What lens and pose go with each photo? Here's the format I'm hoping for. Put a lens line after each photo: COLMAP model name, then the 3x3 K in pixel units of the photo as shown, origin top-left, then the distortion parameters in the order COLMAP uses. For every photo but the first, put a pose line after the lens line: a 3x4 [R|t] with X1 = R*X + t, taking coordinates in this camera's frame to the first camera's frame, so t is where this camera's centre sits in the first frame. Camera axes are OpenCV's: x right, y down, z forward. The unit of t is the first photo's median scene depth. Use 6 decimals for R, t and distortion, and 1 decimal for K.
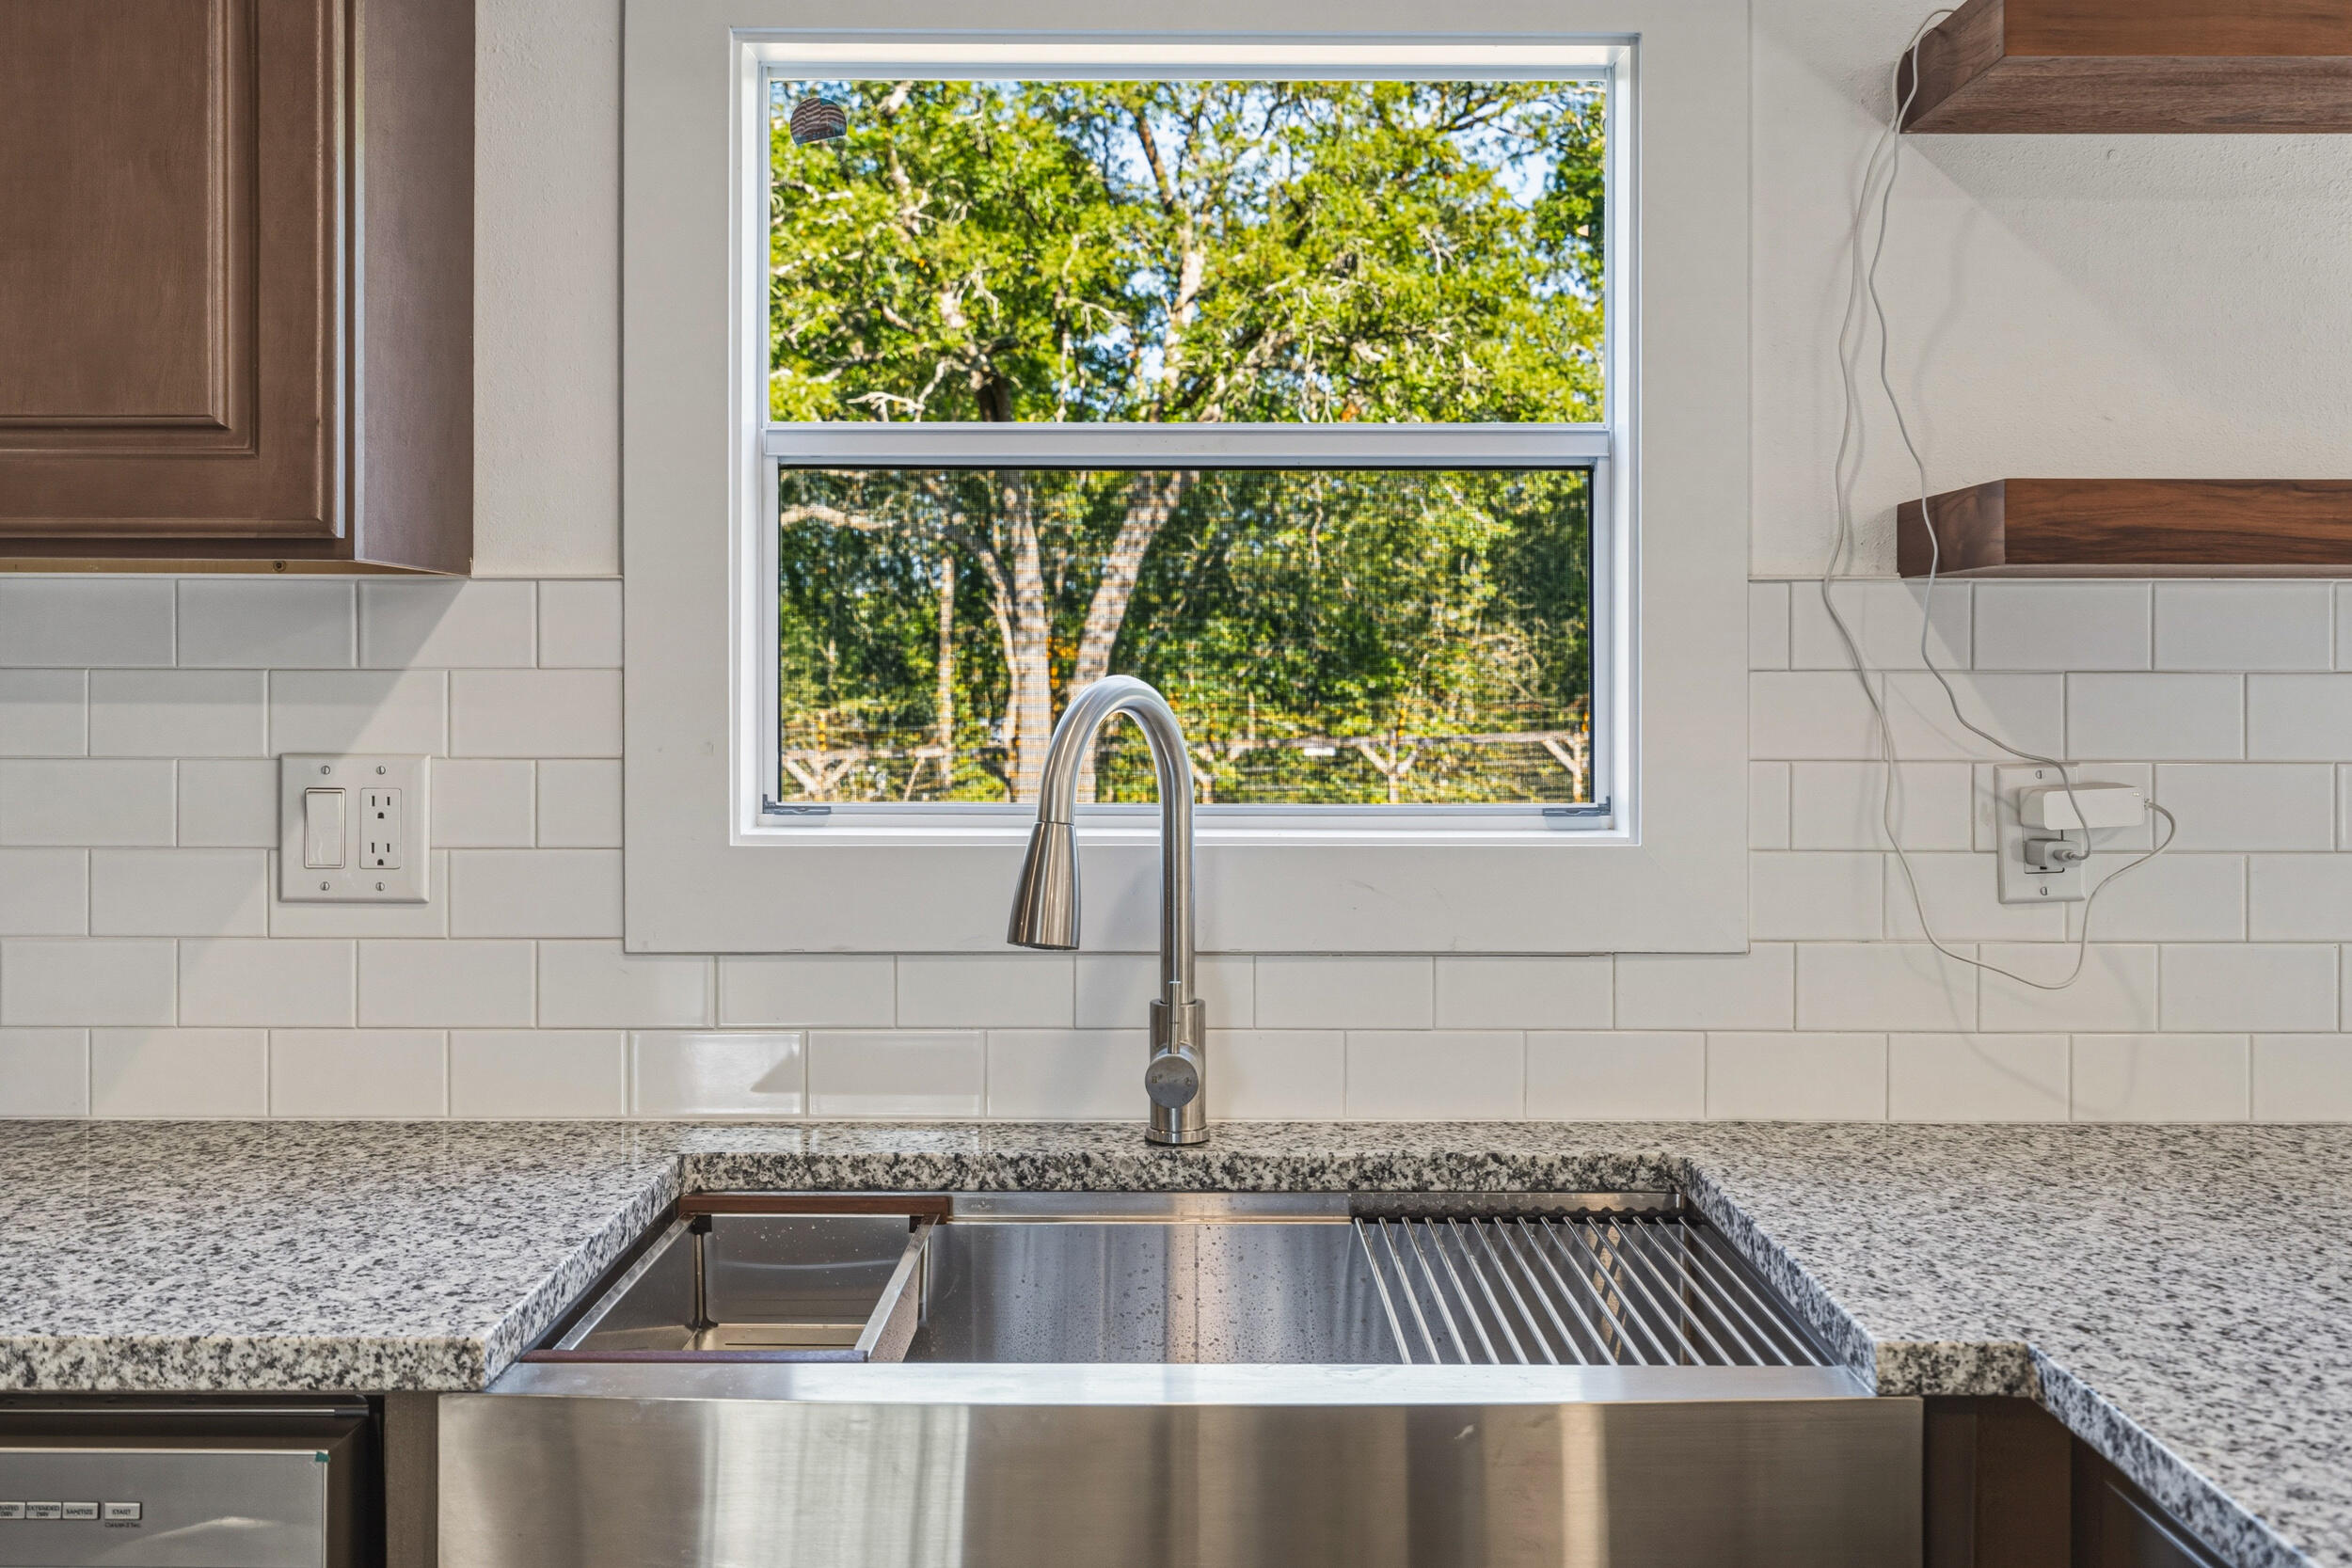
lens RADIAL K [[2337.9, 0, 1168.8], [0, 2337.9, 697.5], [0, 0, 1]] dist [0.002846, 0.000000]
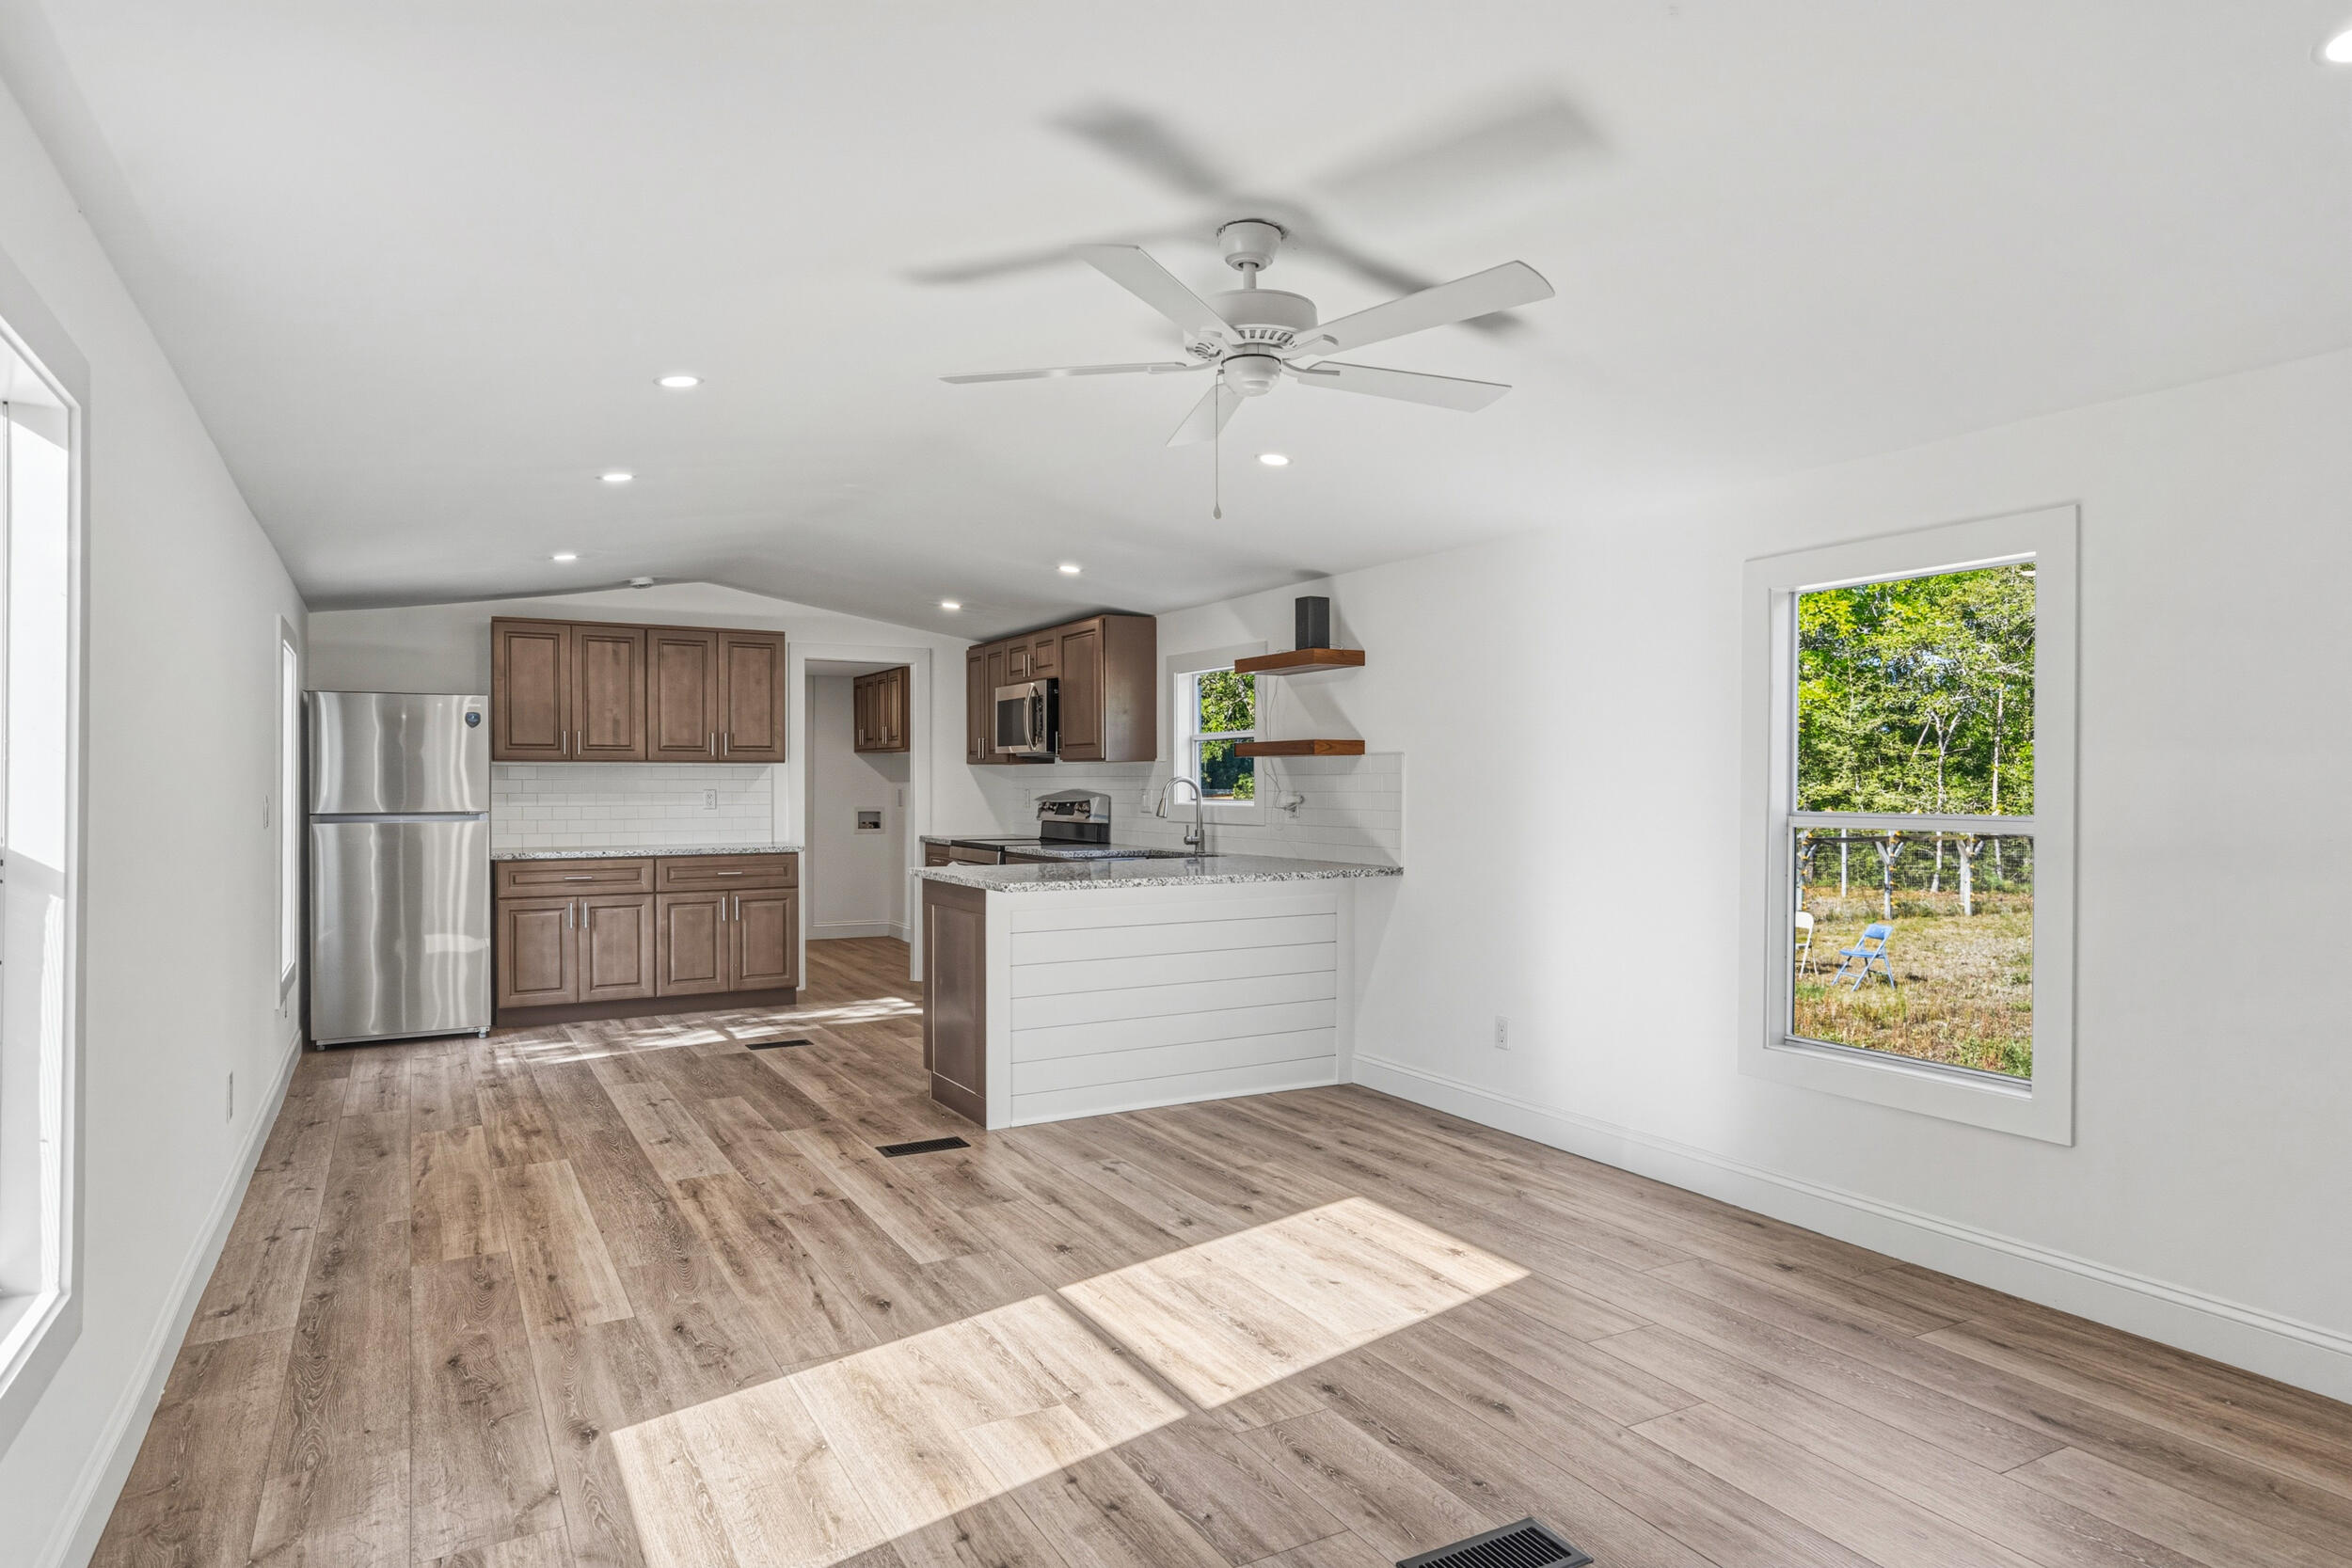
lens RADIAL K [[1369.6, 0, 1169.2], [0, 1369.6, 797.7], [0, 0, 1]] dist [0.006716, 0.002265]
pose [[0.490866, 0.006676, -0.871210, 3.163857], [-0.005169, 0.999975, 0.004750, 0.030985], [0.871220, 0.002171, 0.490888, -0.846970]]
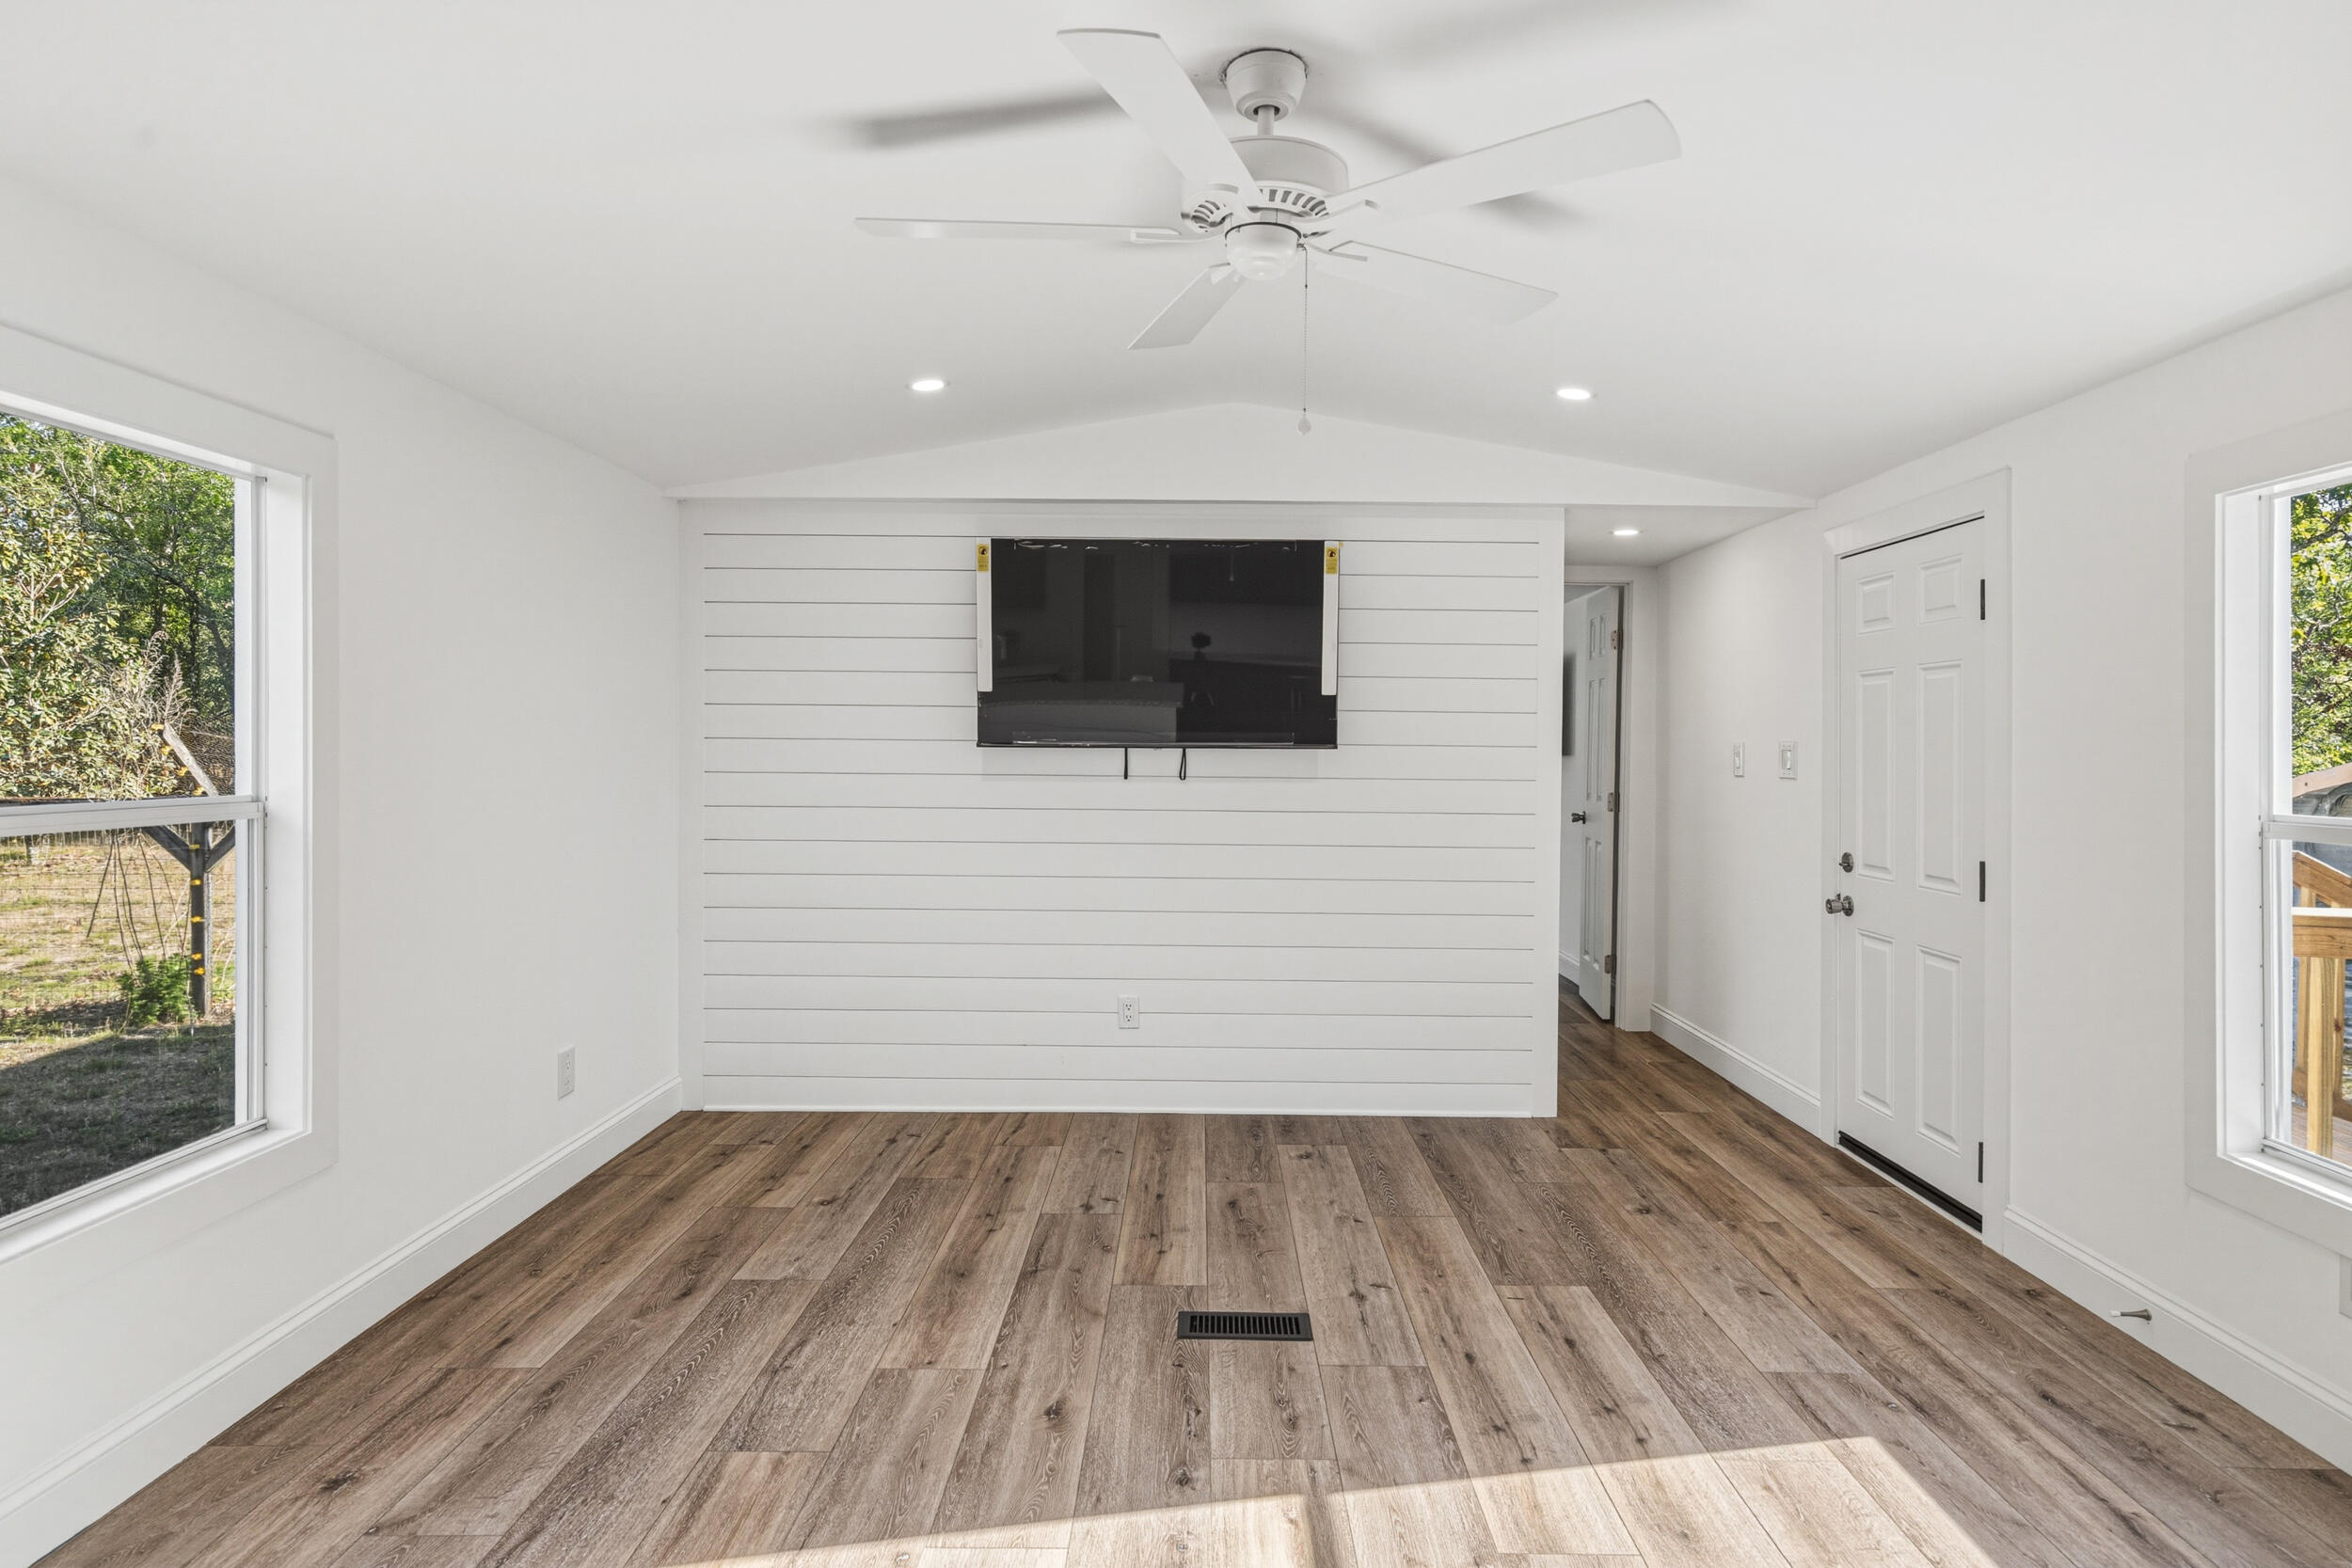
lens RADIAL K [[1332.1, 0, 1203.8], [0, 1332.1, 754.0], [0, 0, 1]] dist [0.004309, 0.001586]
pose [[-0.007198, -0.008918, 0.999934, 0.622462], [-0.002981, 0.999956, 0.008896, -0.002411], [-0.999970, -0.002917, -0.007224, 0.067391]]
